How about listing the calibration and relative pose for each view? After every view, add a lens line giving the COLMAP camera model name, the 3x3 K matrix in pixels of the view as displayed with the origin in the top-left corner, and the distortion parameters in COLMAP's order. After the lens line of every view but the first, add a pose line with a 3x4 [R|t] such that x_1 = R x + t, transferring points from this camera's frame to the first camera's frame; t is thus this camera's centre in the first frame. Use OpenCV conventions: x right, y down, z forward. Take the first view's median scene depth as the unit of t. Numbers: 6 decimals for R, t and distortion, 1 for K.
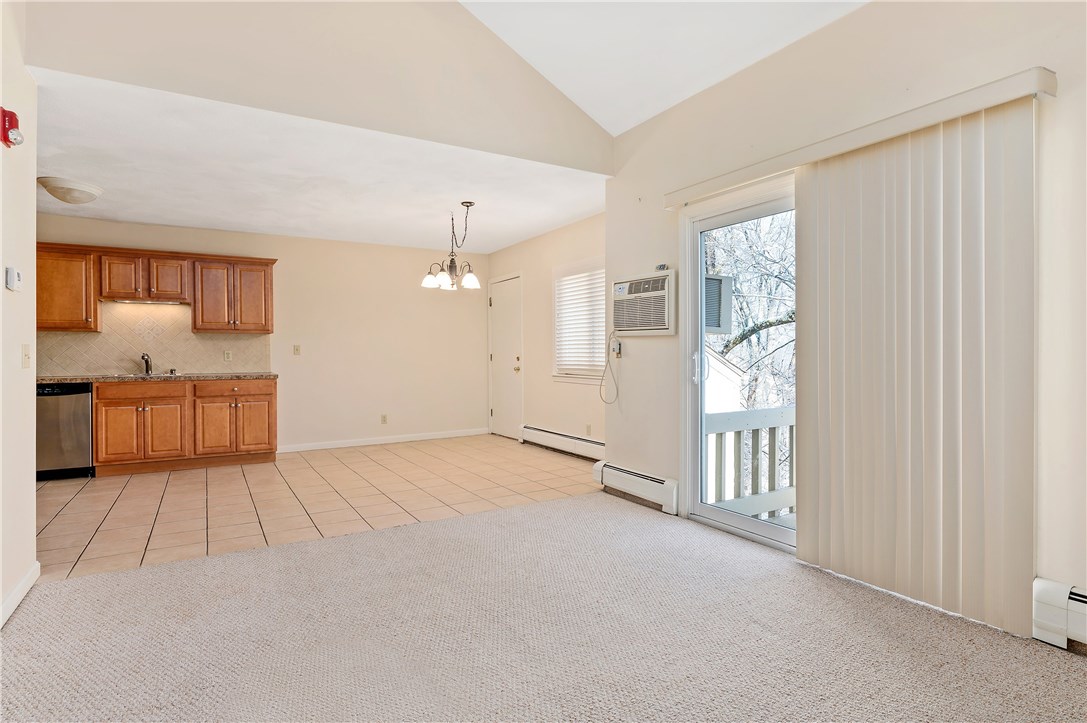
lens RADIAL K [[562.0, 0, 544.1], [0, 562.0, 357.6], [0, 0, 1]] dist [-0.004952, -0.001543]
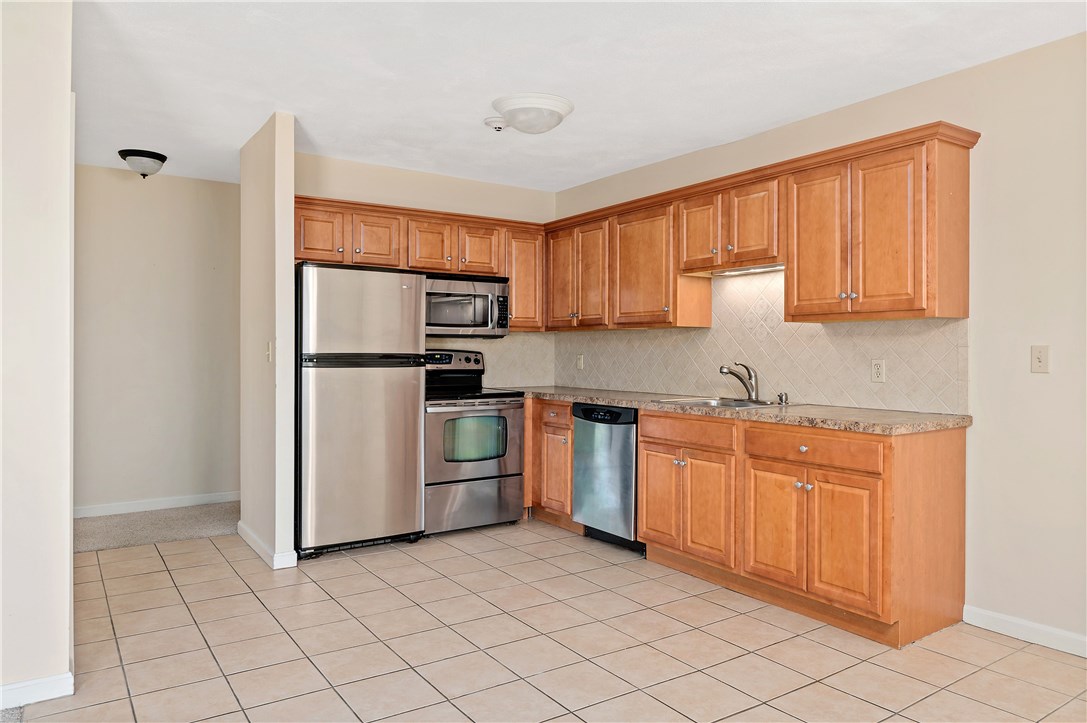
lens RADIAL K [[728.6, 0, 539.0], [0, 728.6, 359.2], [0, 0, 1]] dist [-0.008374, 0.000722]
pose [[0.049904, 0.016189, -0.998623, 0.005491], [-0.010576, 0.999821, 0.015680, -0.021268], [0.998698, 0.009779, 0.050066, 0.790490]]
